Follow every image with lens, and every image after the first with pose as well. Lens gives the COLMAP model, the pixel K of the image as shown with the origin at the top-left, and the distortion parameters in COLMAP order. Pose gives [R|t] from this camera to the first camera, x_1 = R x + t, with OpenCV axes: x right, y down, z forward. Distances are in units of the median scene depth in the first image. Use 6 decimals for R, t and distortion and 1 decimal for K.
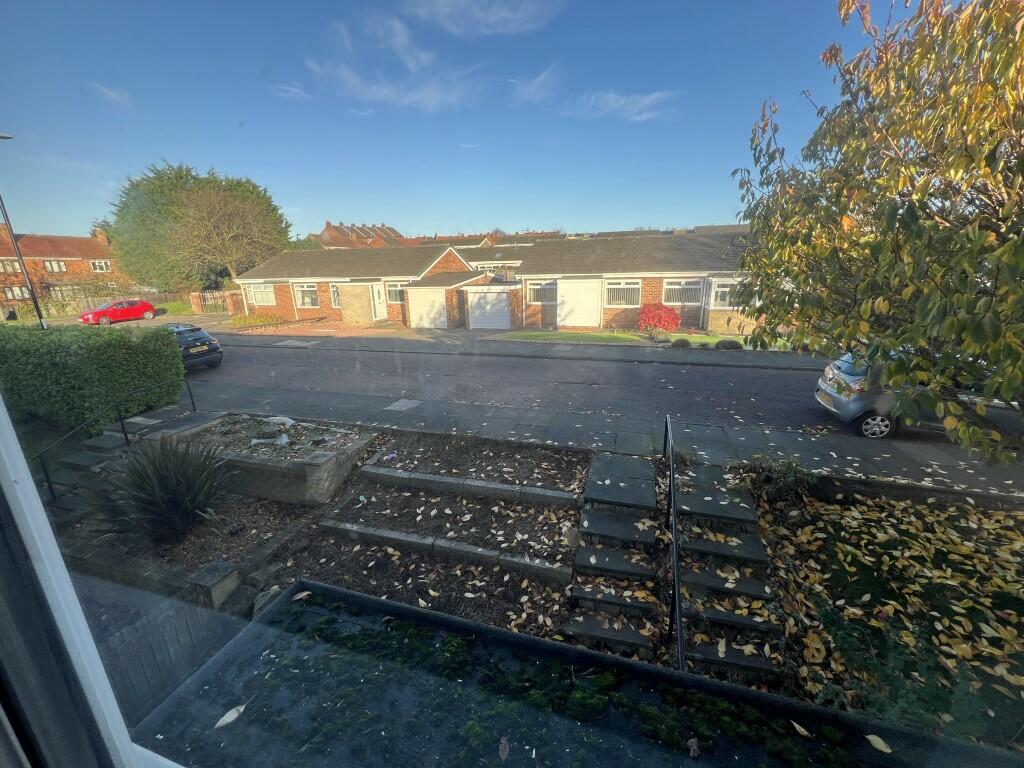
lens RADIAL K [[408.6, 0, 518.2], [0, 408.6, 380.5], [0, 0, 1]] dist [0.003583, 0.000268]
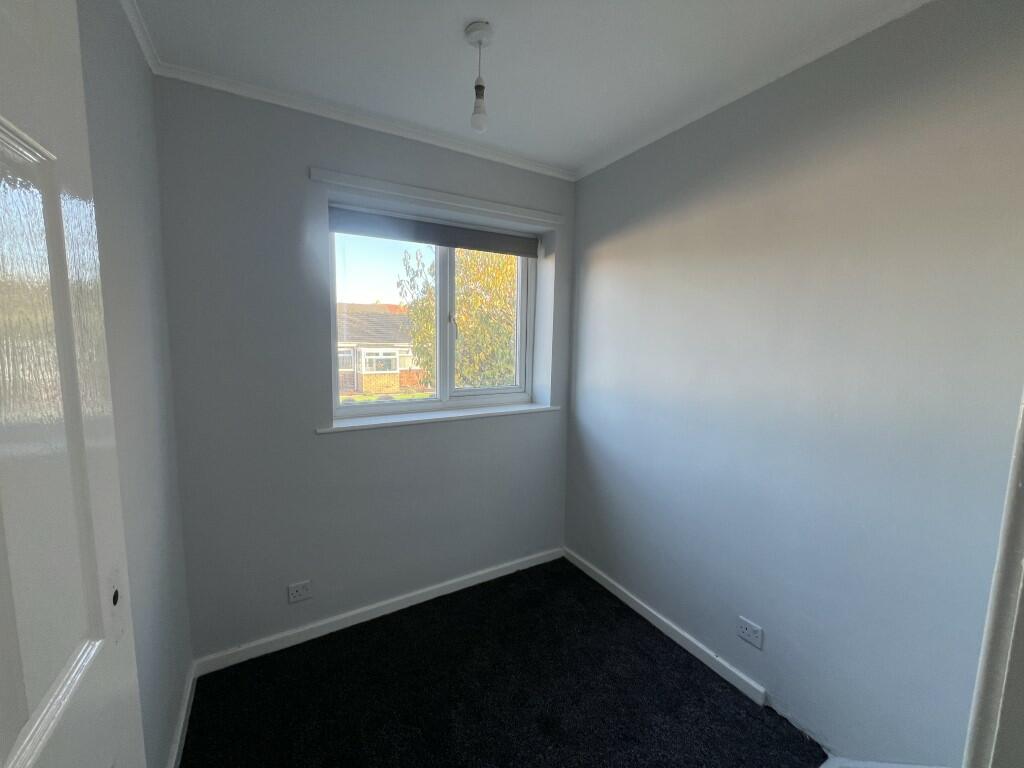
lens RADIAL K [[408.0, 0, 511.3], [0, 408.0, 381.9], [0, 0, 1]] dist [-0.000509, -0.000030]
pose [[0.677441, -0.040876, 0.734441, -0.114413], [0.163523, 0.981839, -0.096187, 0.034825], [-0.717171, 0.185259, 0.671822, -0.102420]]
